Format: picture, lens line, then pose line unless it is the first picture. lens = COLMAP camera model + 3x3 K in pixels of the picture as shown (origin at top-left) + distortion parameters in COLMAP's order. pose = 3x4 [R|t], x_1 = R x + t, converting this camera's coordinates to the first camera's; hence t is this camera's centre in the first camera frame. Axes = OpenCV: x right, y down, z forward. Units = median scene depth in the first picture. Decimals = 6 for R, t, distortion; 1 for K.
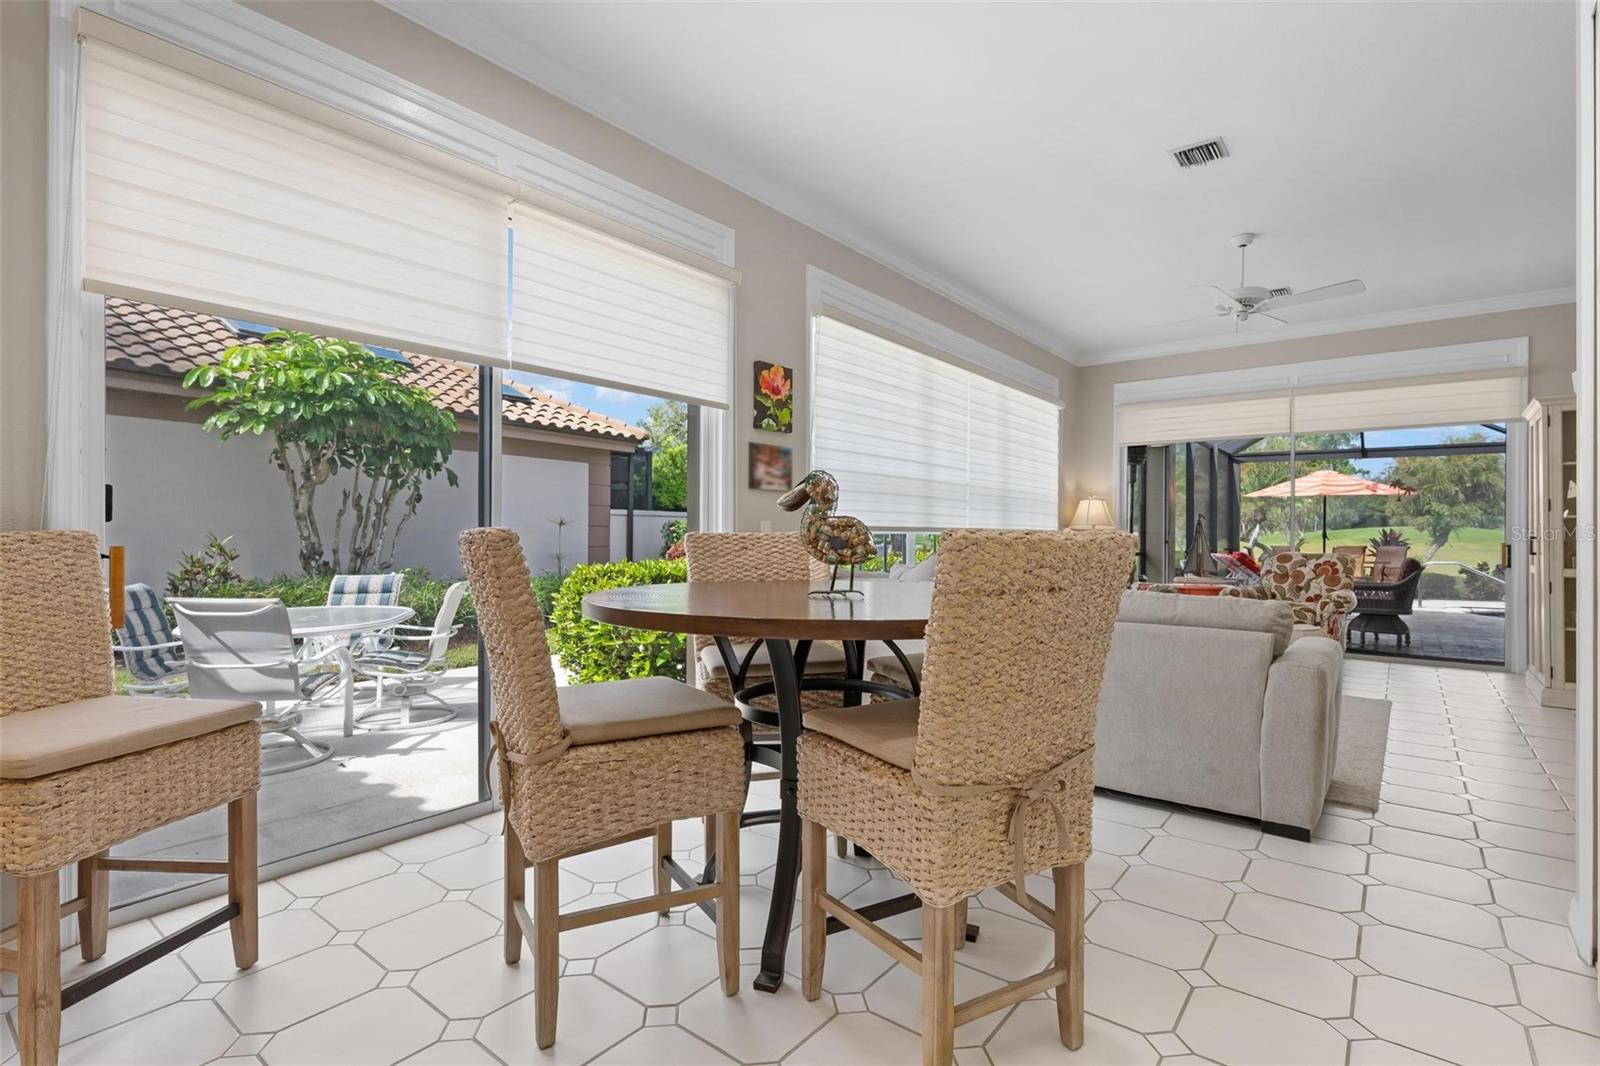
lens RADIAL K [[760.1, 0, 806.2], [0, 760.1, 532.6], [0, 0, 1]] dist [-0.000669, -0.000419]
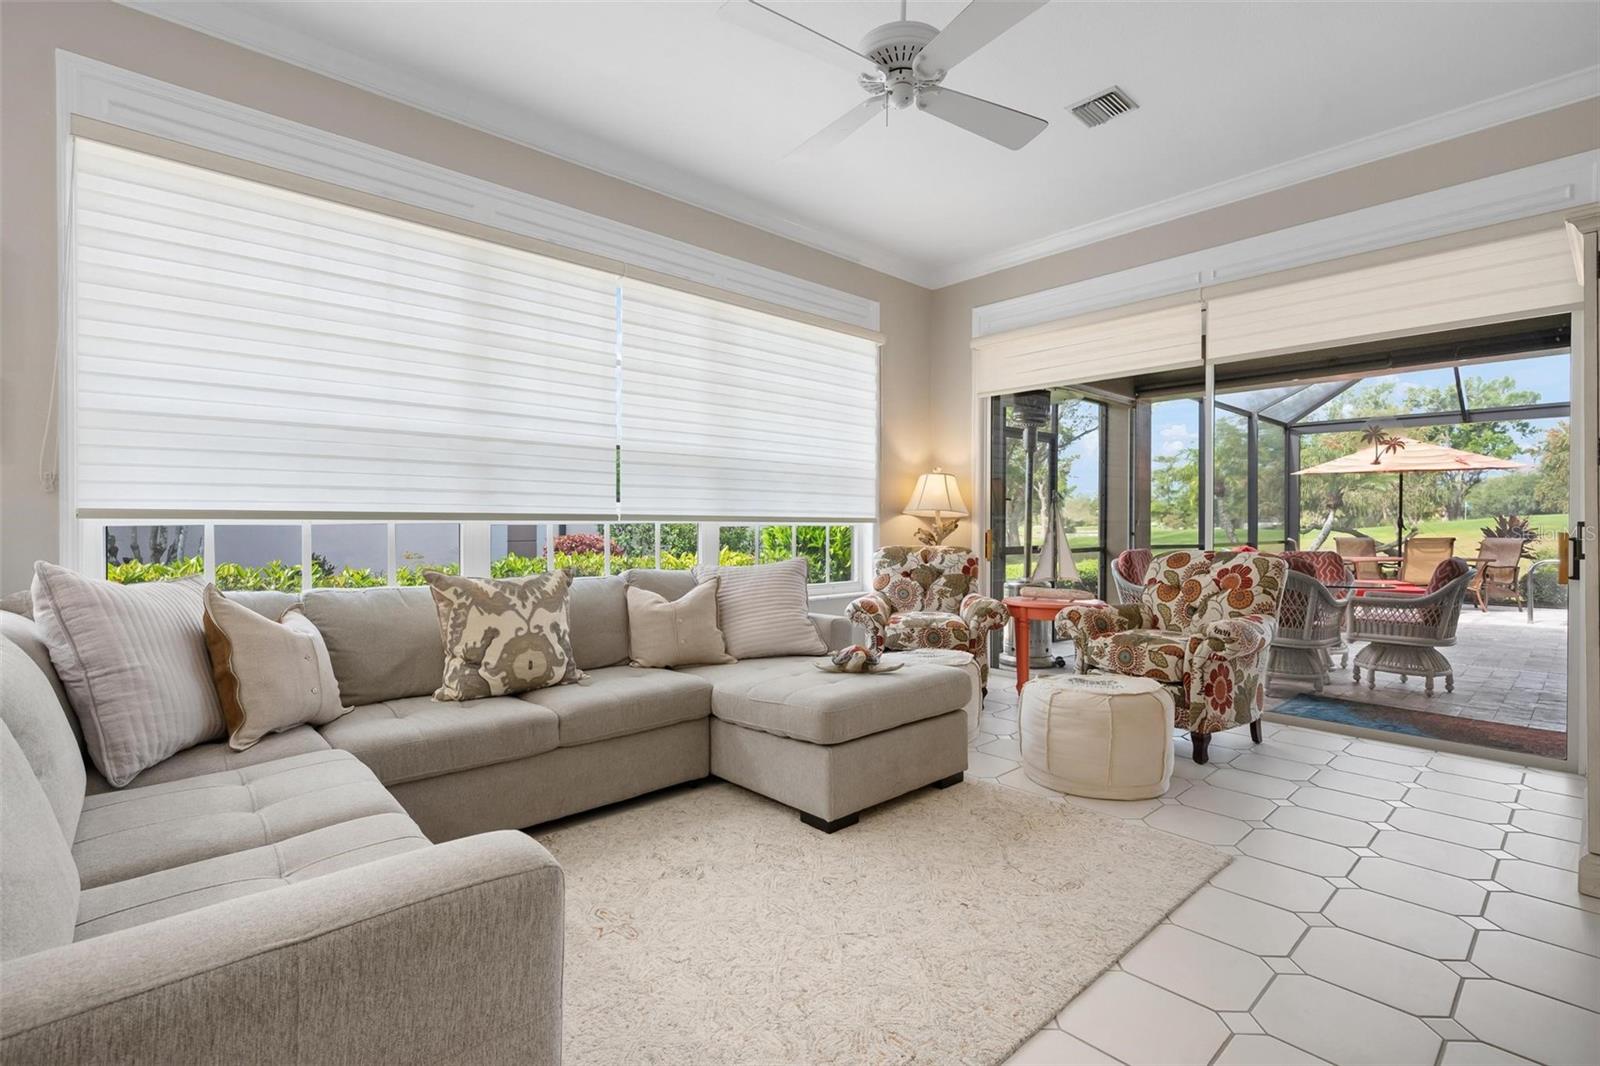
lens RADIAL K [[735.6, 0, 794.0], [0, 735.6, 534.2], [0, 0, 1]] dist [0.001339, -0.000710]
pose [[0.987037, -0.003474, -0.160455, 0.401417], [0.005654, 0.999898, 0.013136, 0.002968], [0.160393, -0.013873, 0.986956, 0.343311]]
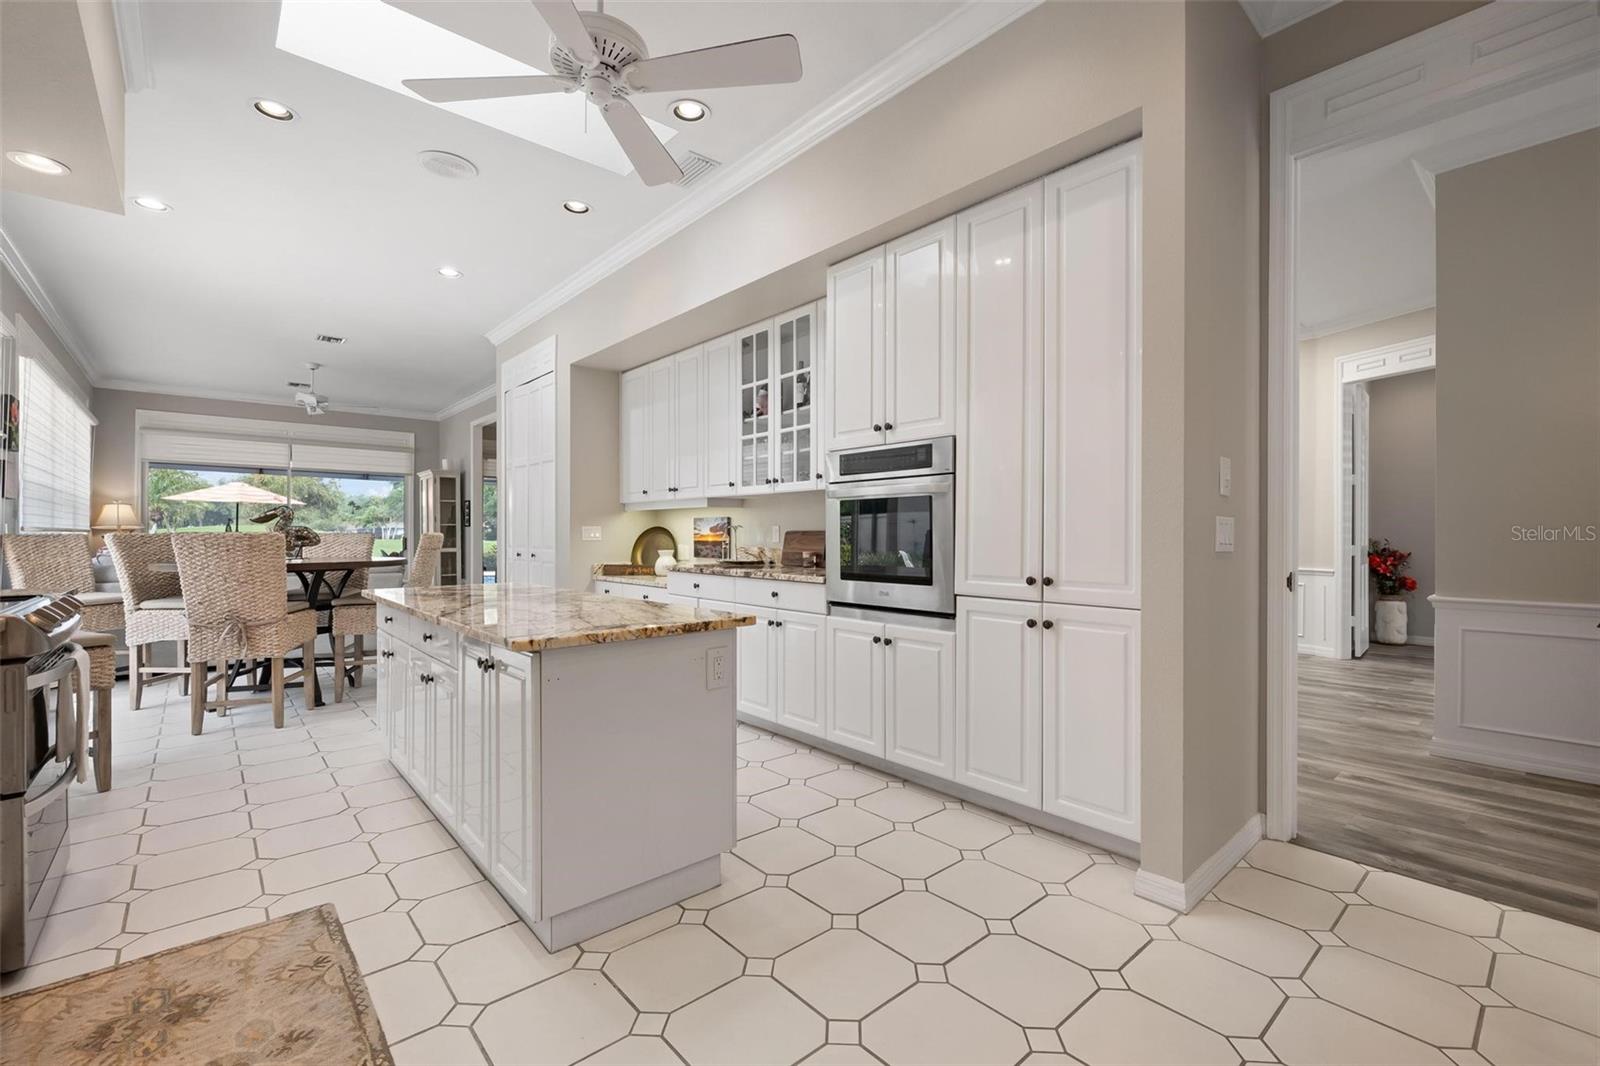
lens RADIAL K [[686.6, 0, 801.1], [0, 686.6, 531.1], [0, 0, 1]] dist [-0.001851, 0.000486]
pose [[0.184131, 0.001463, 0.982901, -0.544770], [-0.002368, 0.999997, -0.001044, -0.002091], [-0.982899, -0.002136, 0.184134, -0.284163]]
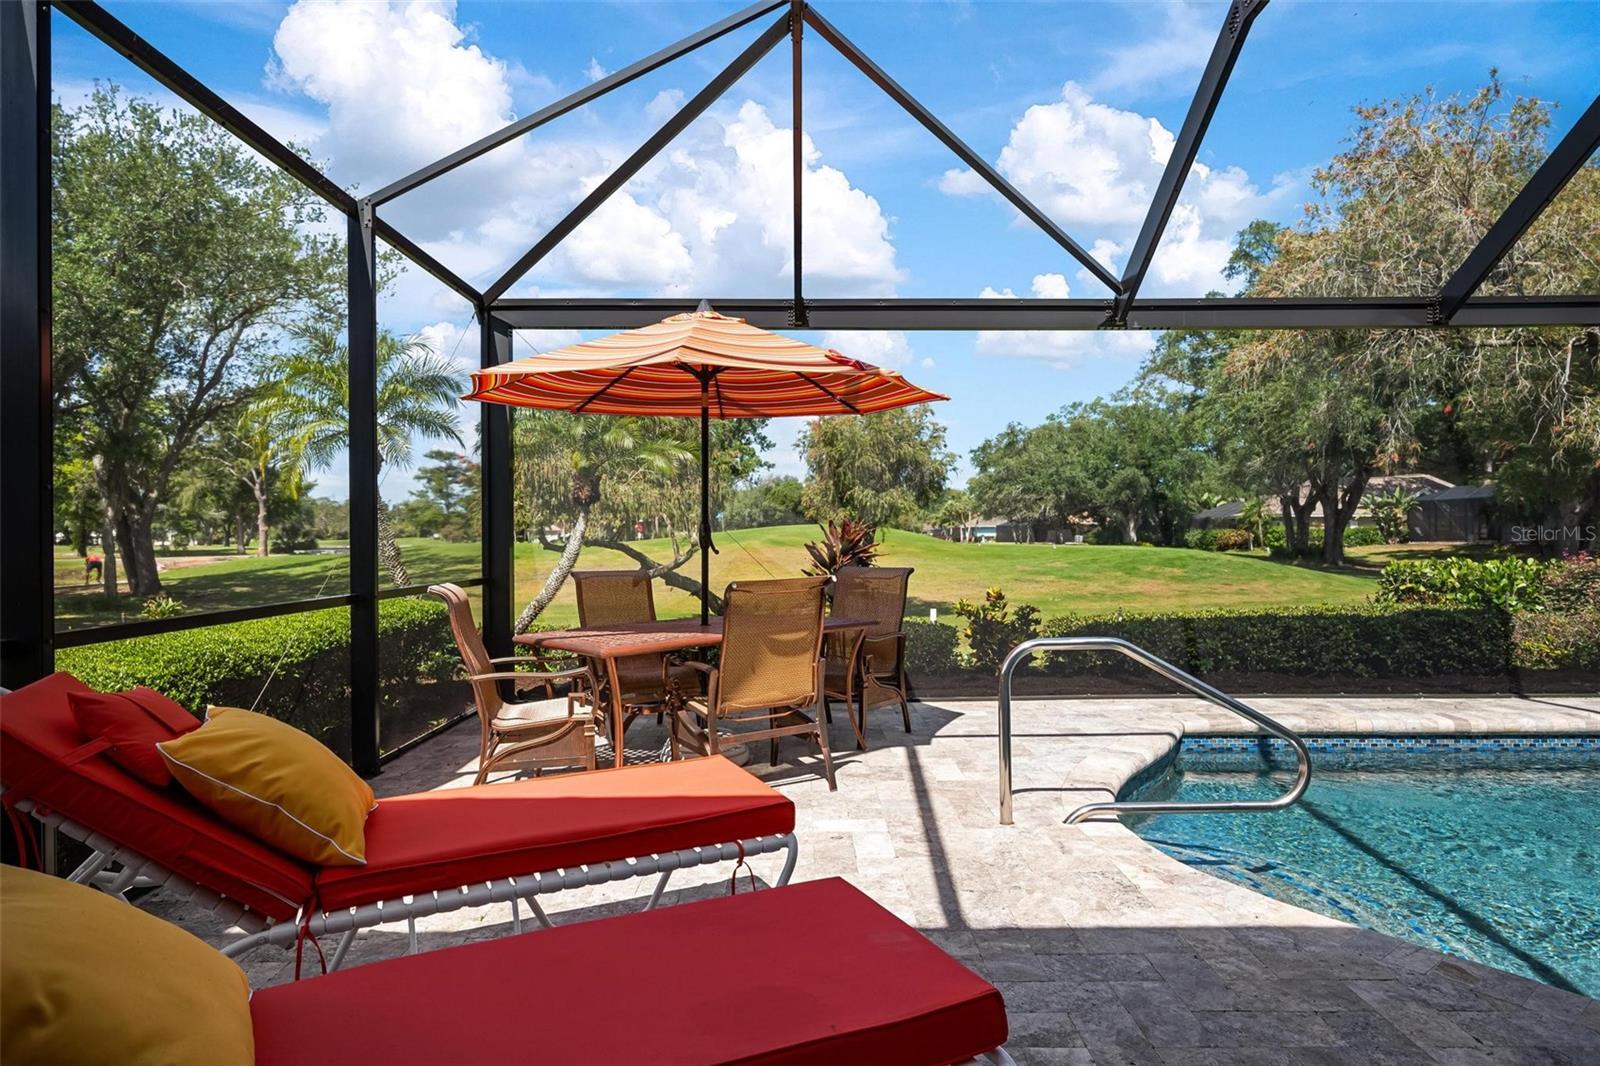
lens RADIAL K [[909.3, 0, 794.1], [0, 909.3, 530.7], [0, 0, 1]] dist [-0.002092, 0.000241]
pose [[0.788308, -0.003670, 0.615270, 0.999107], [0.005665, 0.999983, -0.001295, 0.002060], [-0.615255, 0.004506, 0.788315, 1.418452]]
